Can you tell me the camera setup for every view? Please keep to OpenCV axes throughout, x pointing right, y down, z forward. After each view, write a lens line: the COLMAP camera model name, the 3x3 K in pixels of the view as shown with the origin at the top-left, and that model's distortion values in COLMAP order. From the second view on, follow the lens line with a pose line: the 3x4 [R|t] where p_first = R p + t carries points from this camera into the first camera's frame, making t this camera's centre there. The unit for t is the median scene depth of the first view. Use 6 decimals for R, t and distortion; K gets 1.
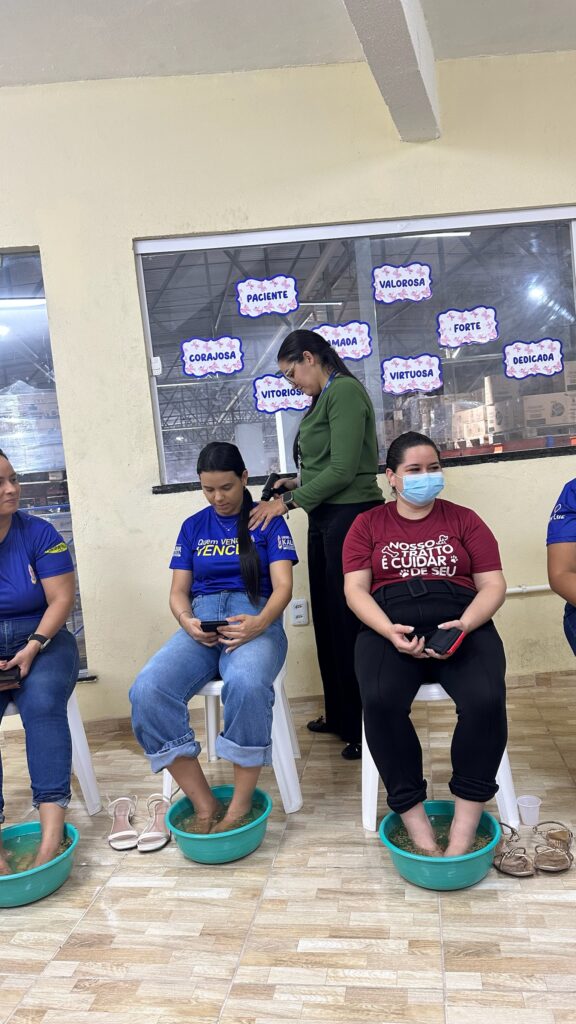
lens RADIAL K [[728.1, 0, 288.0], [0, 728.1, 512.0], [0, 0, 1]] dist [0.147398, -0.159017]
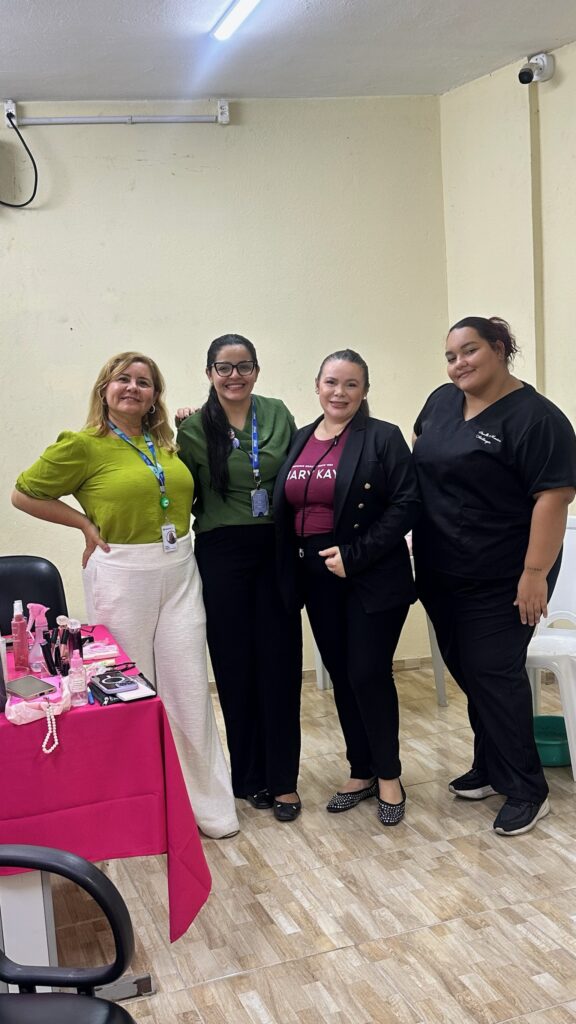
lens RADIAL K [[1067.5, 0, 291.0], [0, 1067.5, 517.7], [0, 0, 1]] dist [0.192365, -0.392062]
pose [[0.504202, 0.152333, -0.850044, 0.595517], [-0.036880, 0.987220, 0.155040, -0.136024], [0.862798, -0.046822, 0.503376, -0.091095]]
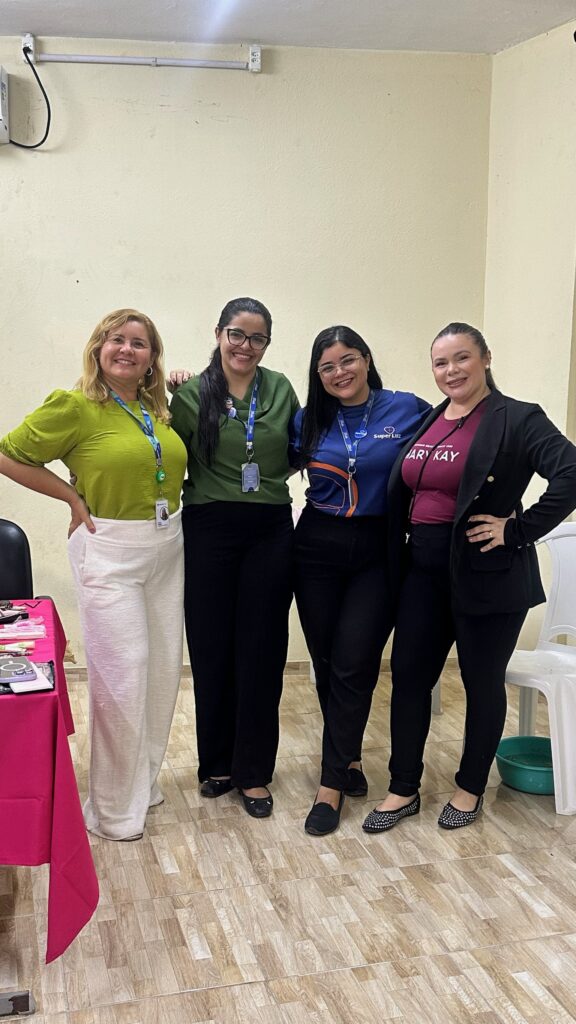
lens RADIAL K [[1067.5, 0, 291.0], [0, 1067.5, 517.7], [0, 0, 1]] dist [0.192365, -0.392062]
pose [[0.430882, 0.210003, -0.877633, 0.560322], [-0.104271, 0.977617, 0.182735, -0.136960], [0.896364, 0.012774, 0.443135, 0.038767]]
